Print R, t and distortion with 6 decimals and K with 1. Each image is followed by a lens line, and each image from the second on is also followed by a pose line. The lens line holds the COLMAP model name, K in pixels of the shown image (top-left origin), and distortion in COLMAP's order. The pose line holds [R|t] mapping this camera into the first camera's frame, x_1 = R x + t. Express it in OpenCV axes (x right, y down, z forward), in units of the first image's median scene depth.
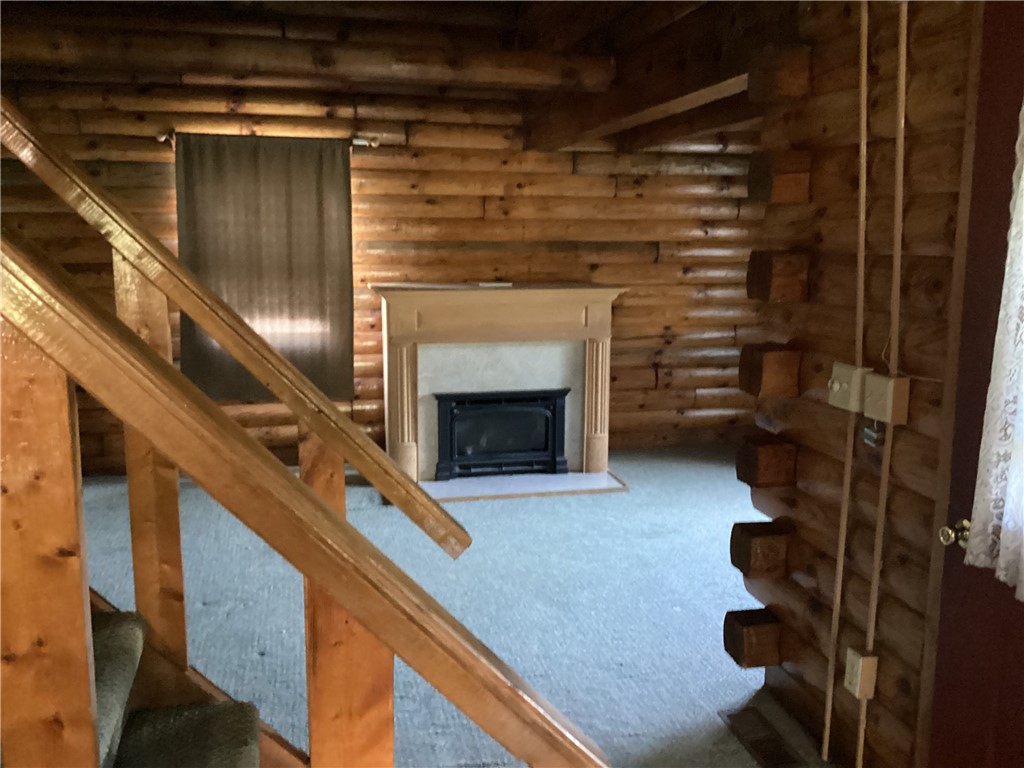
lens RADIAL K [[941.3, 0, 515.9], [0, 941.3, 389.2], [0, 0, 1]] dist [0.084523, -0.157200]
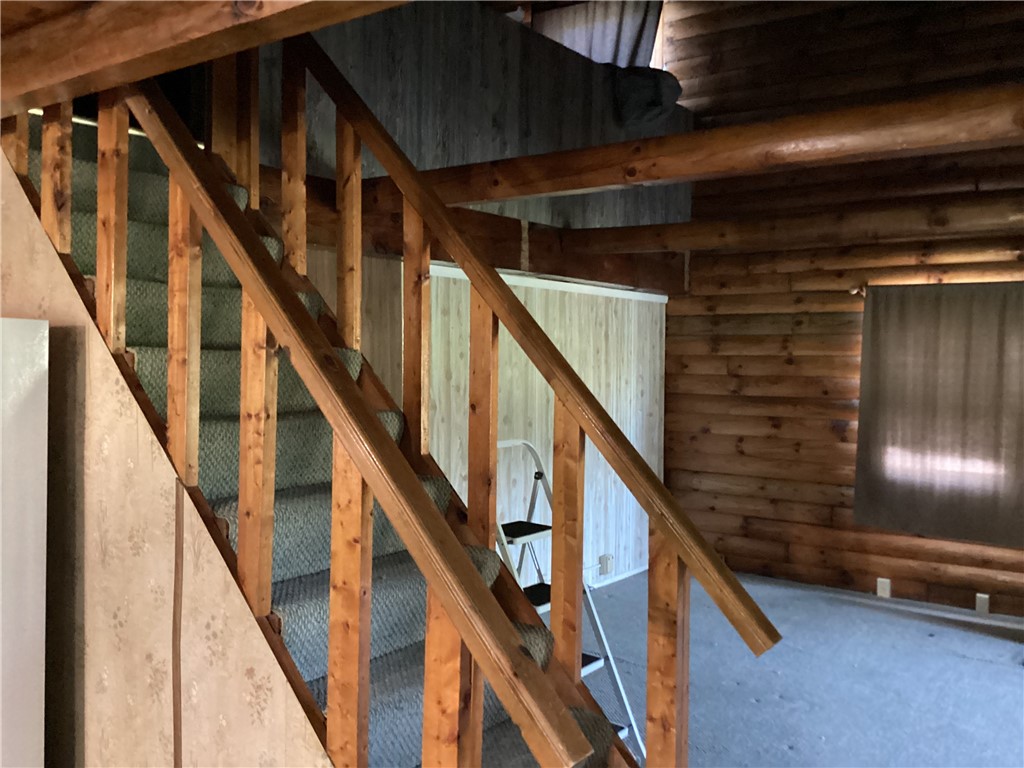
lens RADIAL K [[941.3, 0, 515.9], [0, 941.3, 389.2], [0, 0, 1]] dist [0.084523, -0.157200]
pose [[0.644329, 0.031169, -0.764113, 0.234471], [-0.134495, 0.988214, -0.073100, -0.009249], [0.752829, 0.149870, 0.640927, -0.019855]]
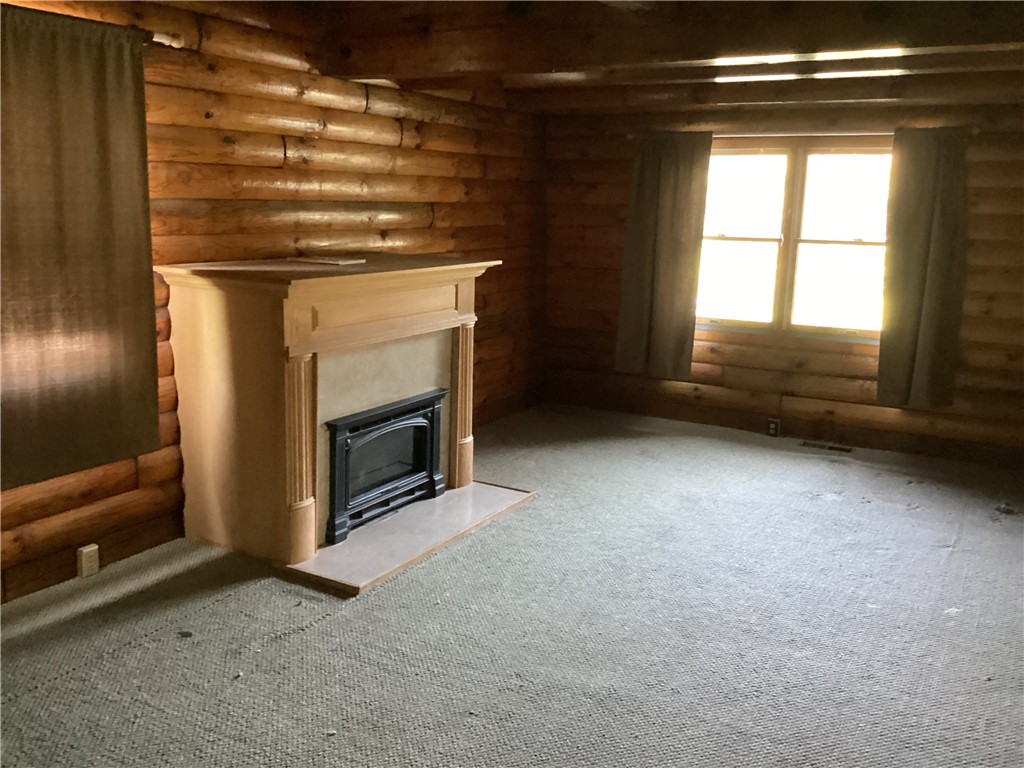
lens RADIAL K [[941.3, 0, 515.9], [0, 941.3, 389.2], [0, 0, 1]] dist [0.084523, -0.157200]
pose [[0.682376, -0.138188, 0.717821, -0.485319], [0.101883, 0.990364, 0.093804, -0.070244], [-0.723867, 0.009124, 0.689879, 0.412010]]
